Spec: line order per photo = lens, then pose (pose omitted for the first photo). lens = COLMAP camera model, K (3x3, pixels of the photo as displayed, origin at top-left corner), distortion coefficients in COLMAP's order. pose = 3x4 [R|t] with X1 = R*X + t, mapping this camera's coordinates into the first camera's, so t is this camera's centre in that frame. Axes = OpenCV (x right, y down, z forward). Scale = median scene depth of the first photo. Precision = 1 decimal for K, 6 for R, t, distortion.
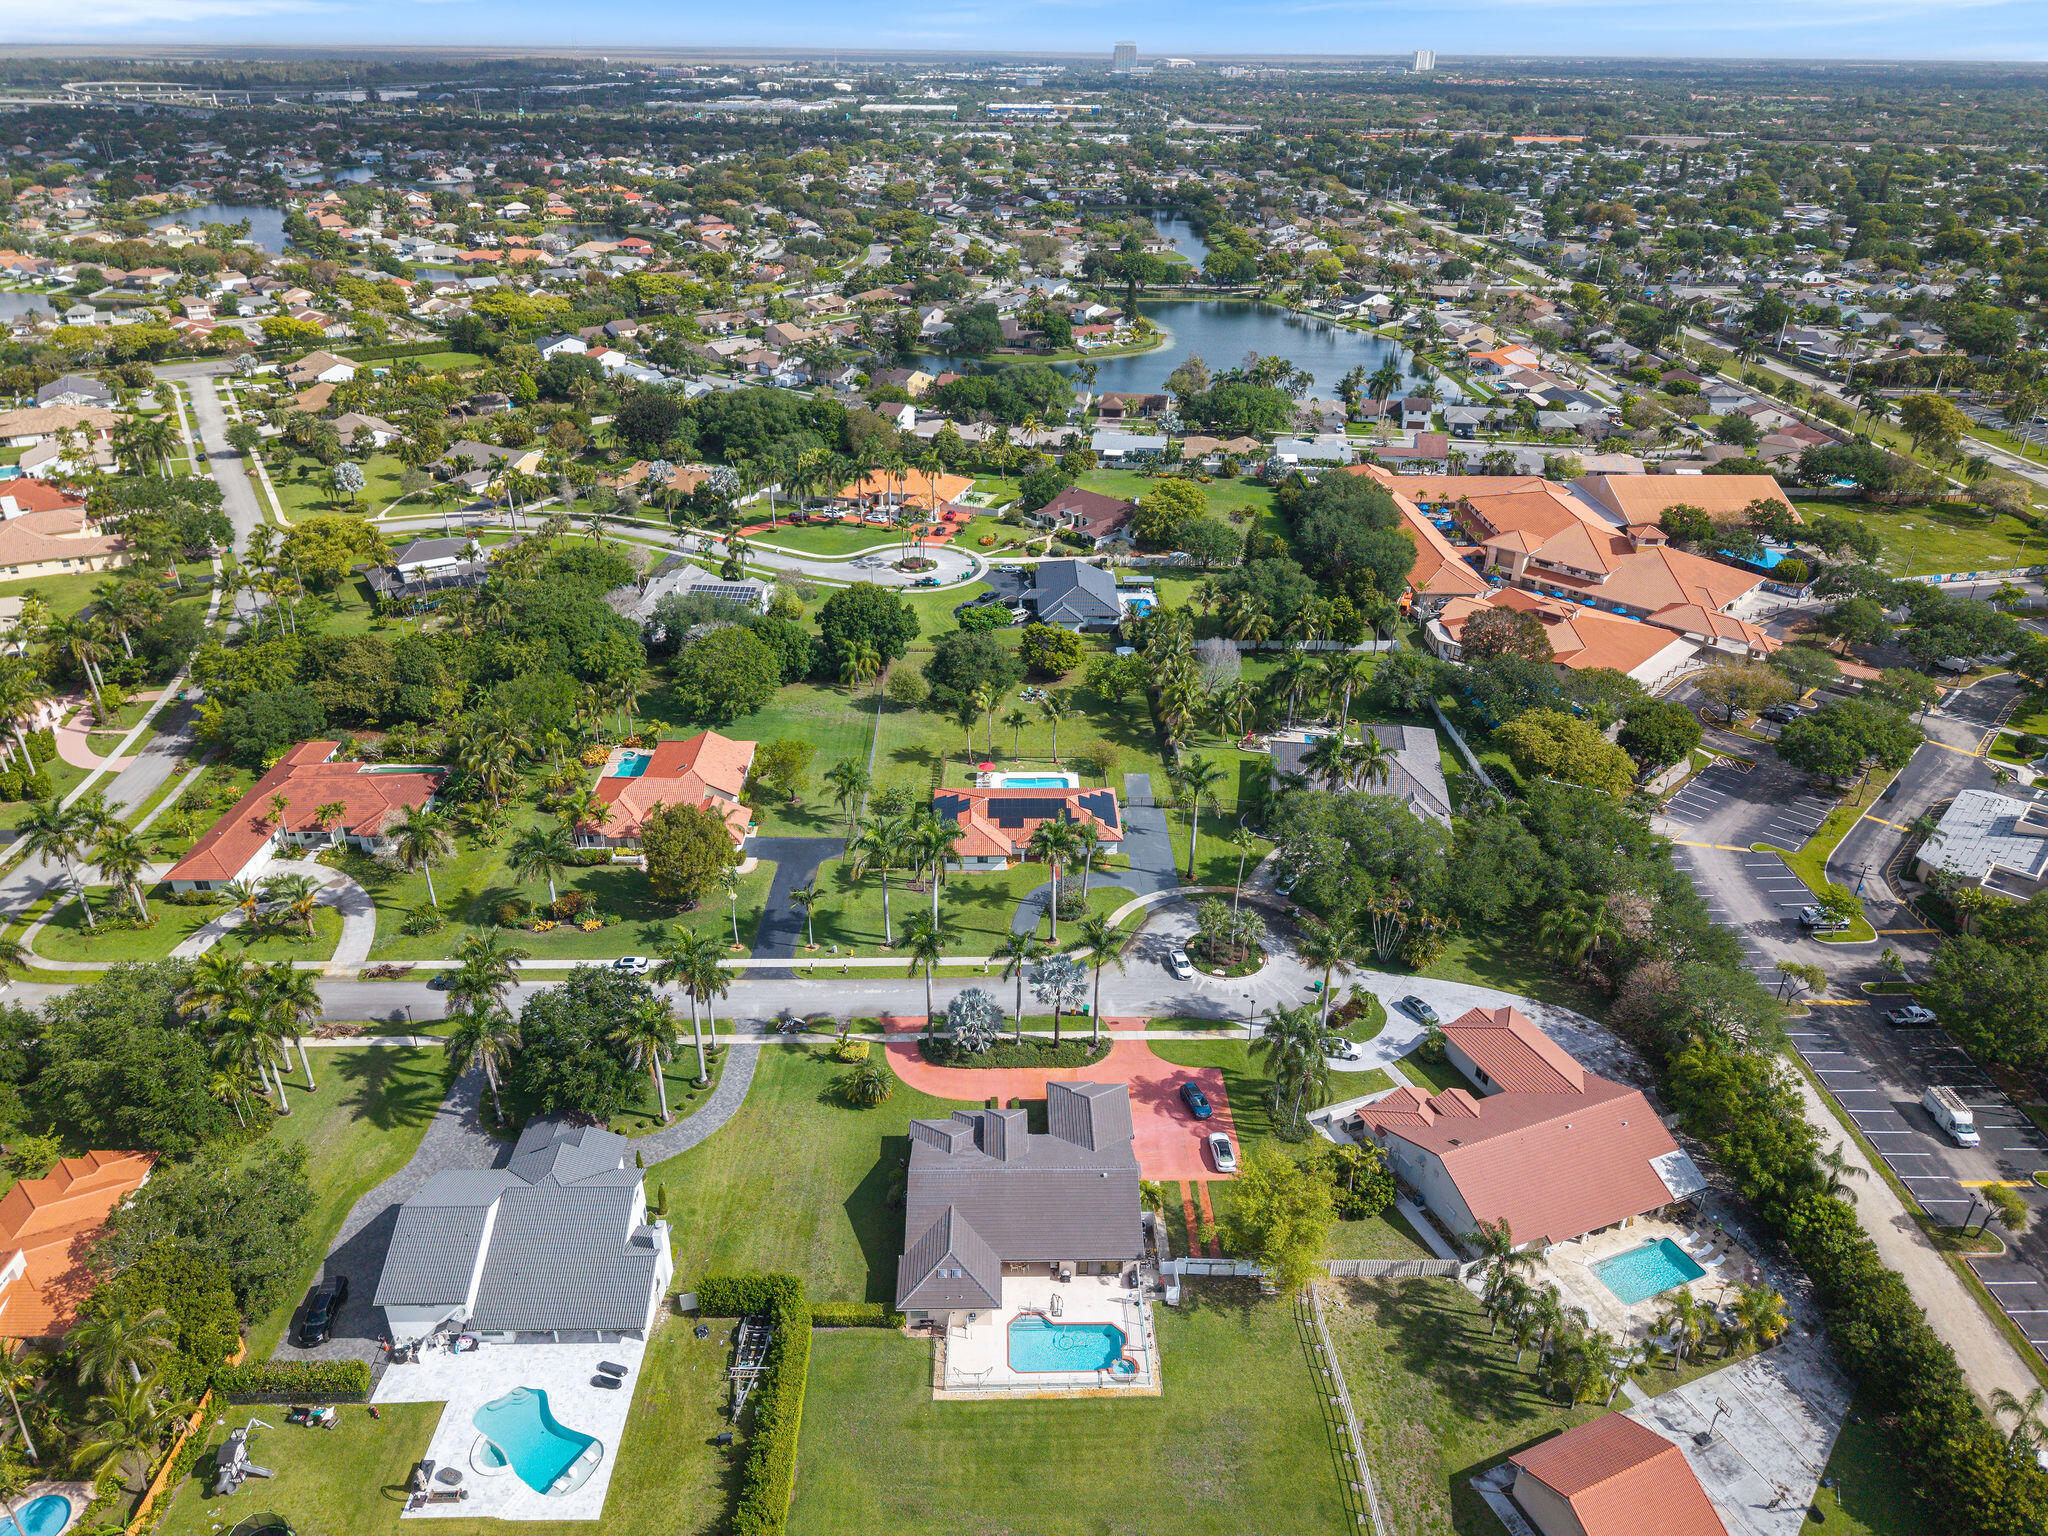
lens RADIAL K [[1352.1, 0, 1024.0], [0, 1352.1, 768.0], [0, 0, 1]] dist [0.026842, -0.023155]
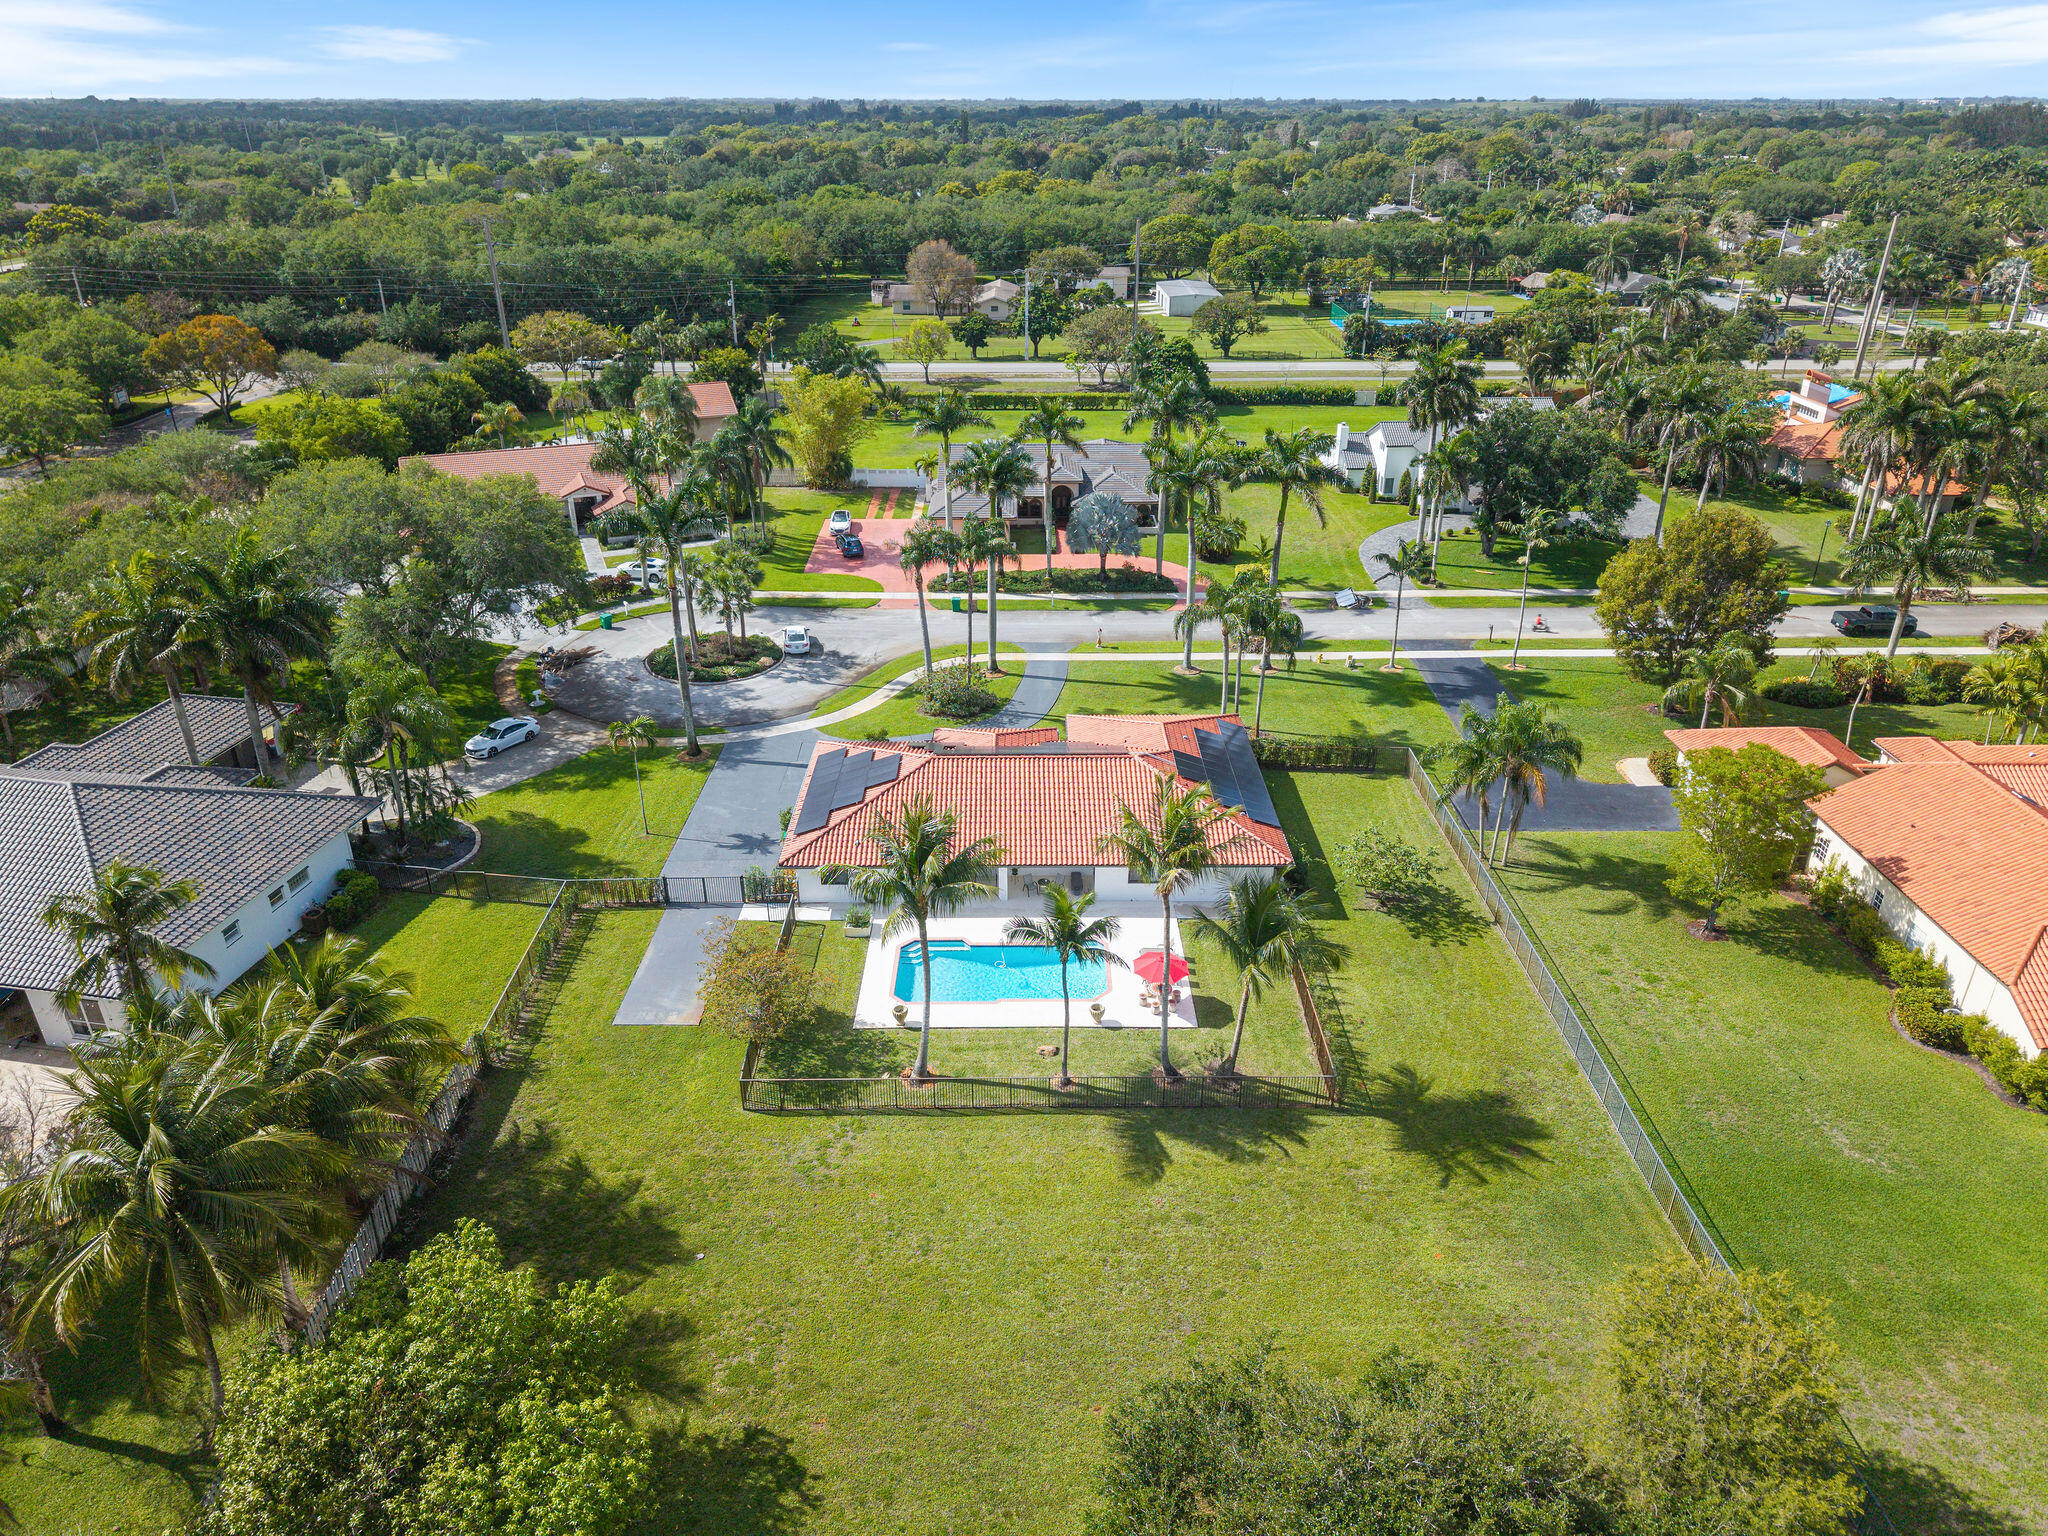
lens RADIAL K [[1352.1, 0, 1024.0], [0, 1352.1, 768.0], [0, 0, 1]] dist [0.026842, -0.023155]
pose [[-0.999920, -0.007552, 0.010155, -0.000173], [0.003688, 0.593735, 0.804652, -0.305795], [-0.012106, 0.804625, -0.593660, 1.306614]]
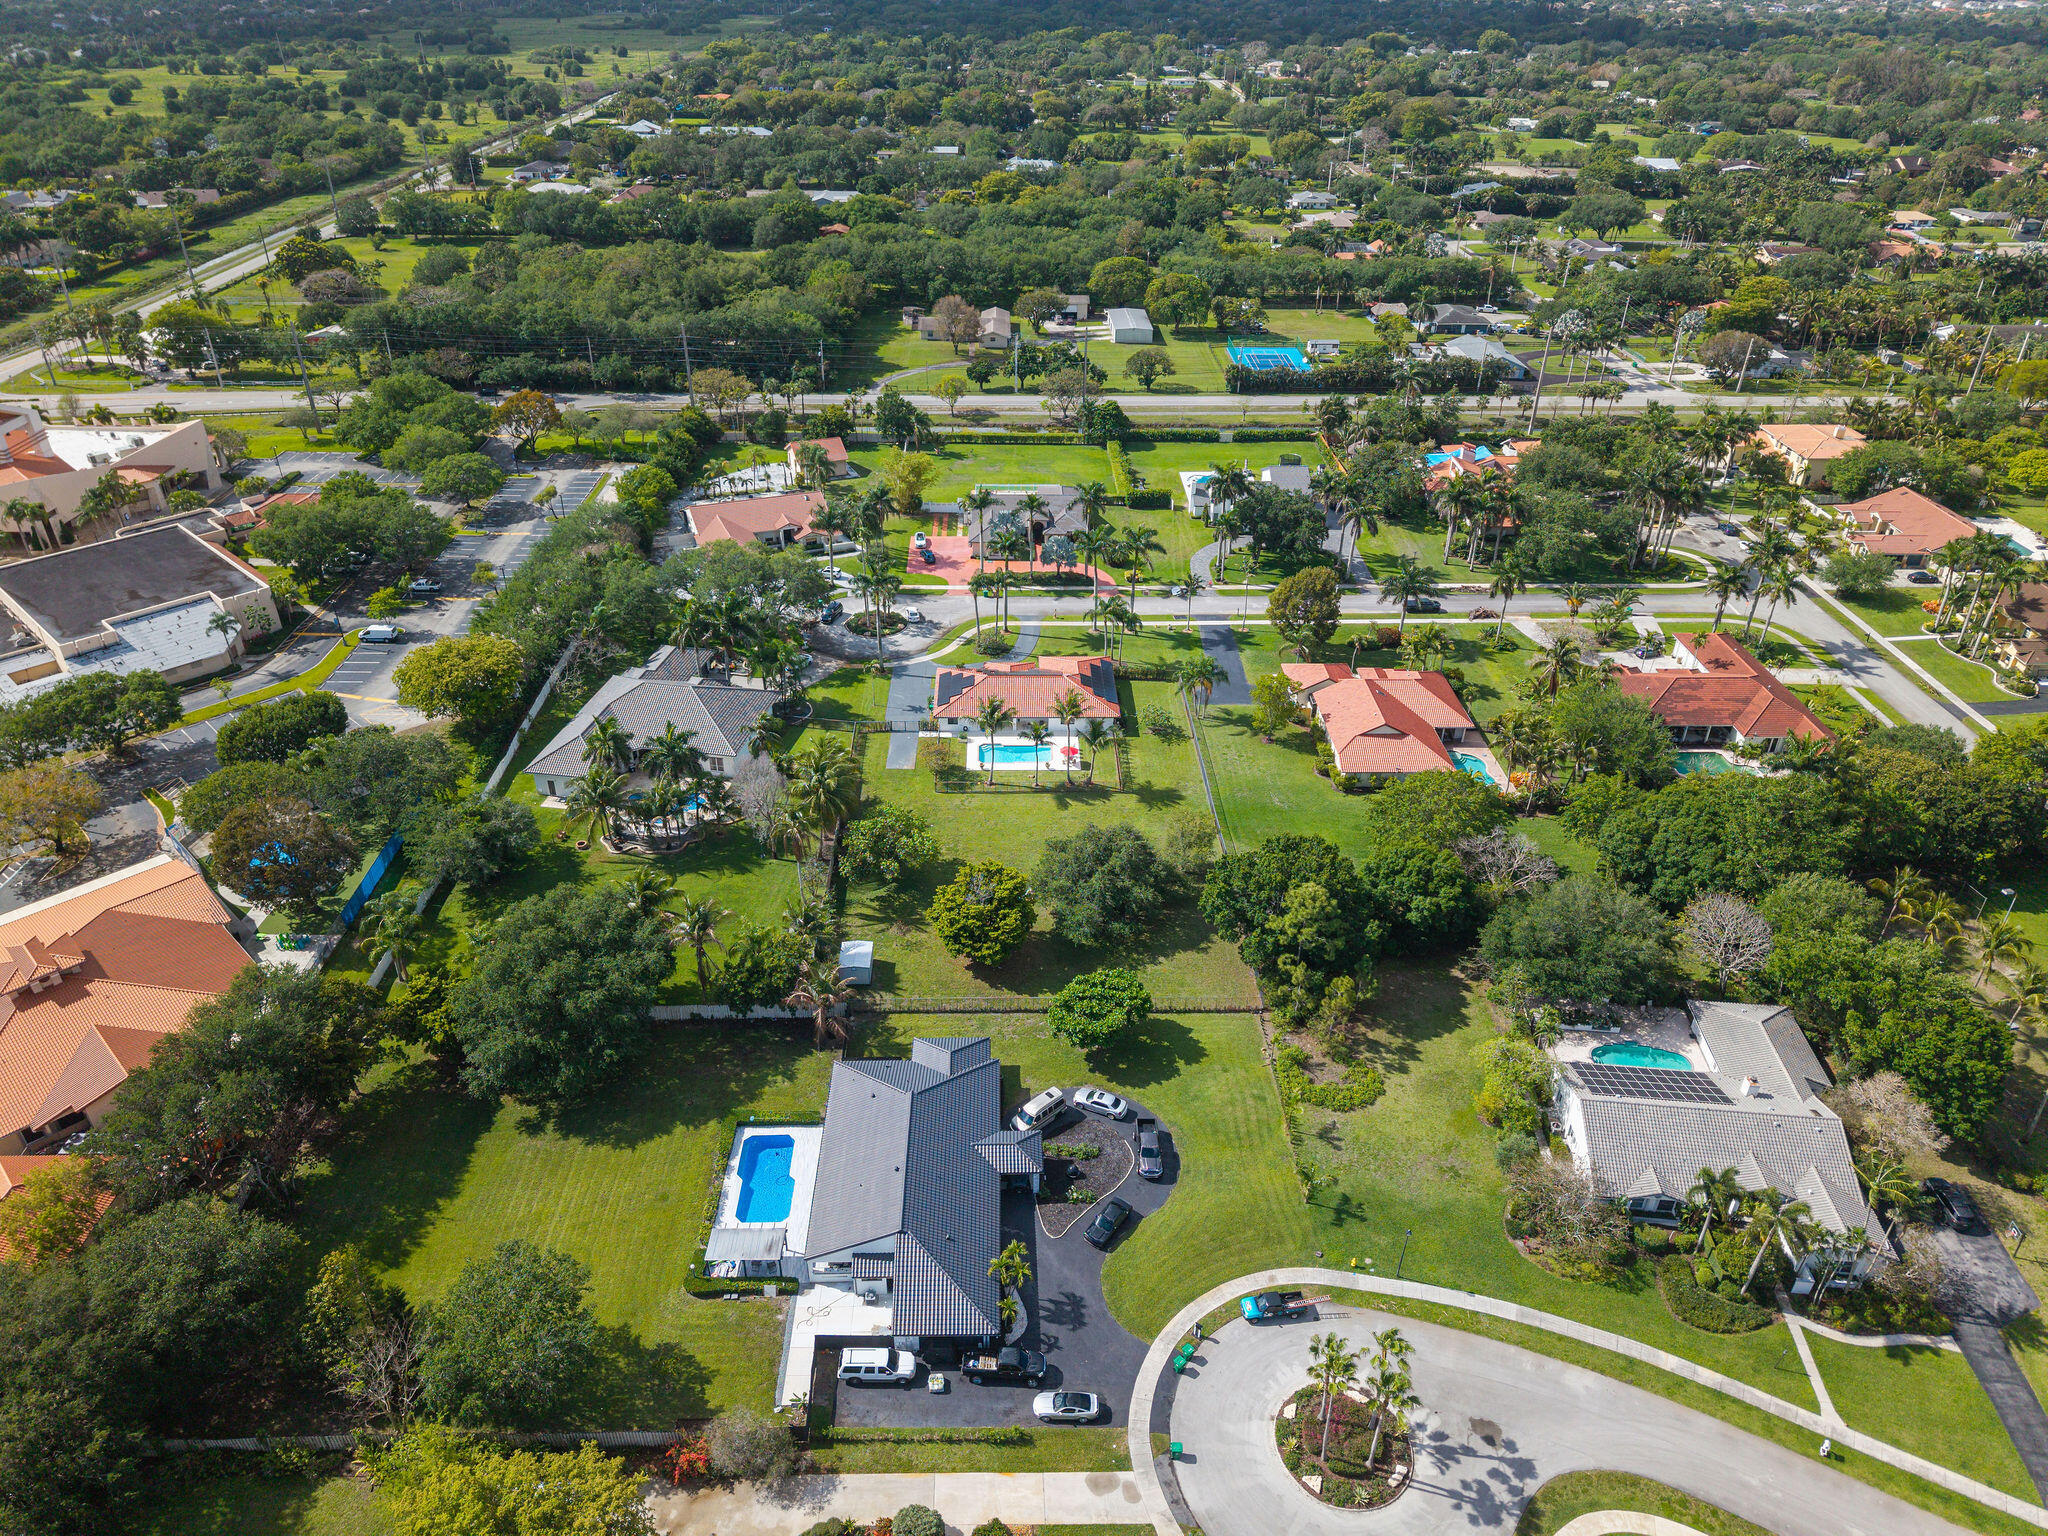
lens RADIAL K [[1352.1, 0, 1024.0], [0, 1352.1, 768.0], [0, 0, 1]] dist [0.026842, -0.023155]
pose [[-0.999949, -0.008543, -0.005390, 0.007648], [-0.009025, 0.515920, 0.856589, -0.863856], [-0.004537, 0.856594, -0.515970, 1.679571]]
